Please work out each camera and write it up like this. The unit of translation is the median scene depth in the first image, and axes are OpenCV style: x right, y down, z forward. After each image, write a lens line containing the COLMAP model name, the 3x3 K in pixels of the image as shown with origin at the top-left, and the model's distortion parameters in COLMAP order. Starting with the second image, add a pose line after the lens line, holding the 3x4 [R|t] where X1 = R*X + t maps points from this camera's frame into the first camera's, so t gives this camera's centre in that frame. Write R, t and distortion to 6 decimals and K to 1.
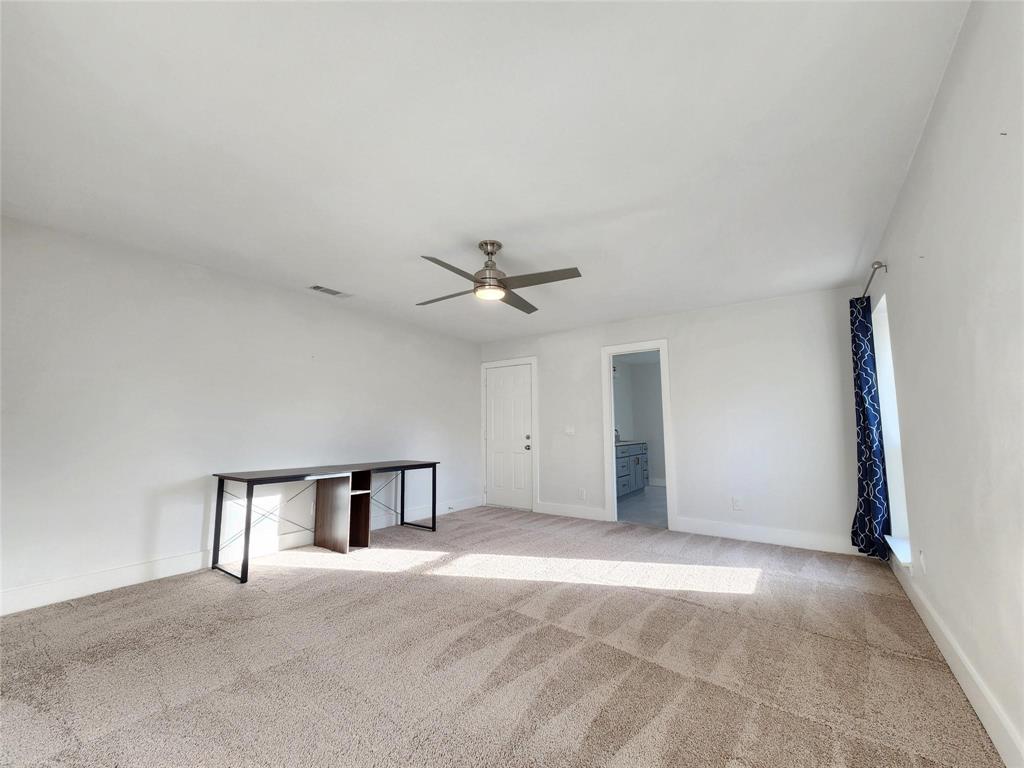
lens RADIAL K [[417.2, 0, 504.4], [0, 417.2, 385.2], [0, 0, 1]] dist [-0.000354, -0.000086]
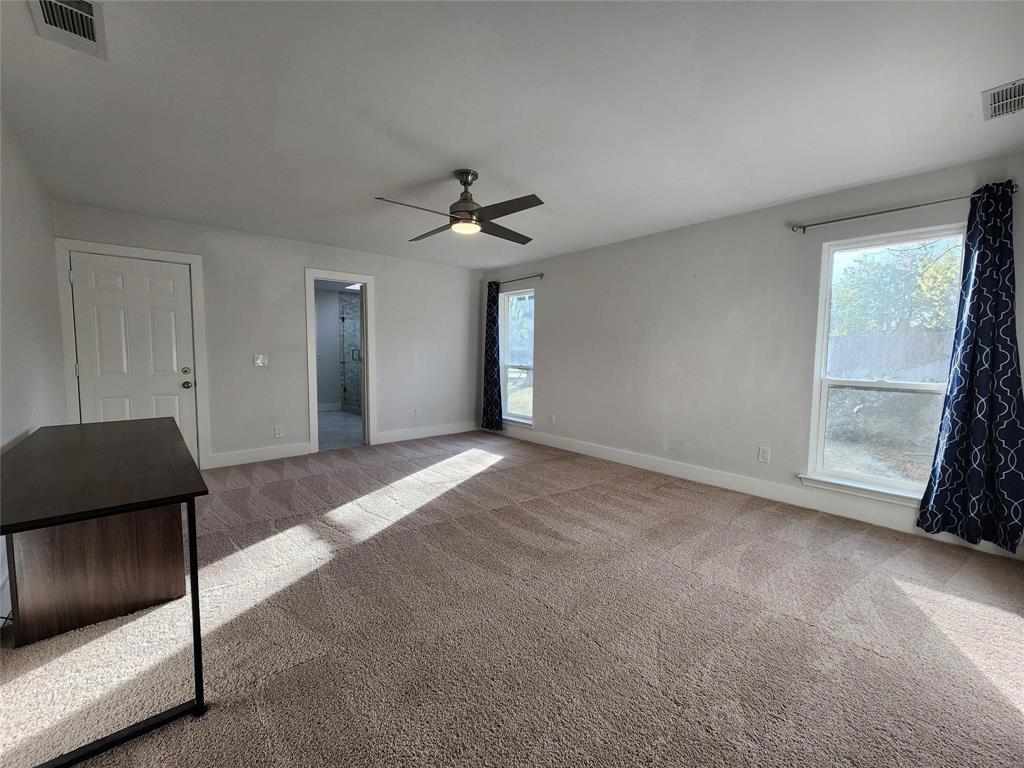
lens RADIAL K [[417.2, 0, 504.4], [0, 417.2, 385.2], [0, 0, 1]] dist [-0.000354, -0.000086]
pose [[0.226445, -0.070968, 0.971435, -0.841597], [-0.108093, 0.989351, 0.097474, 0.038007], [-0.968007, -0.127078, 0.216363, 0.548571]]
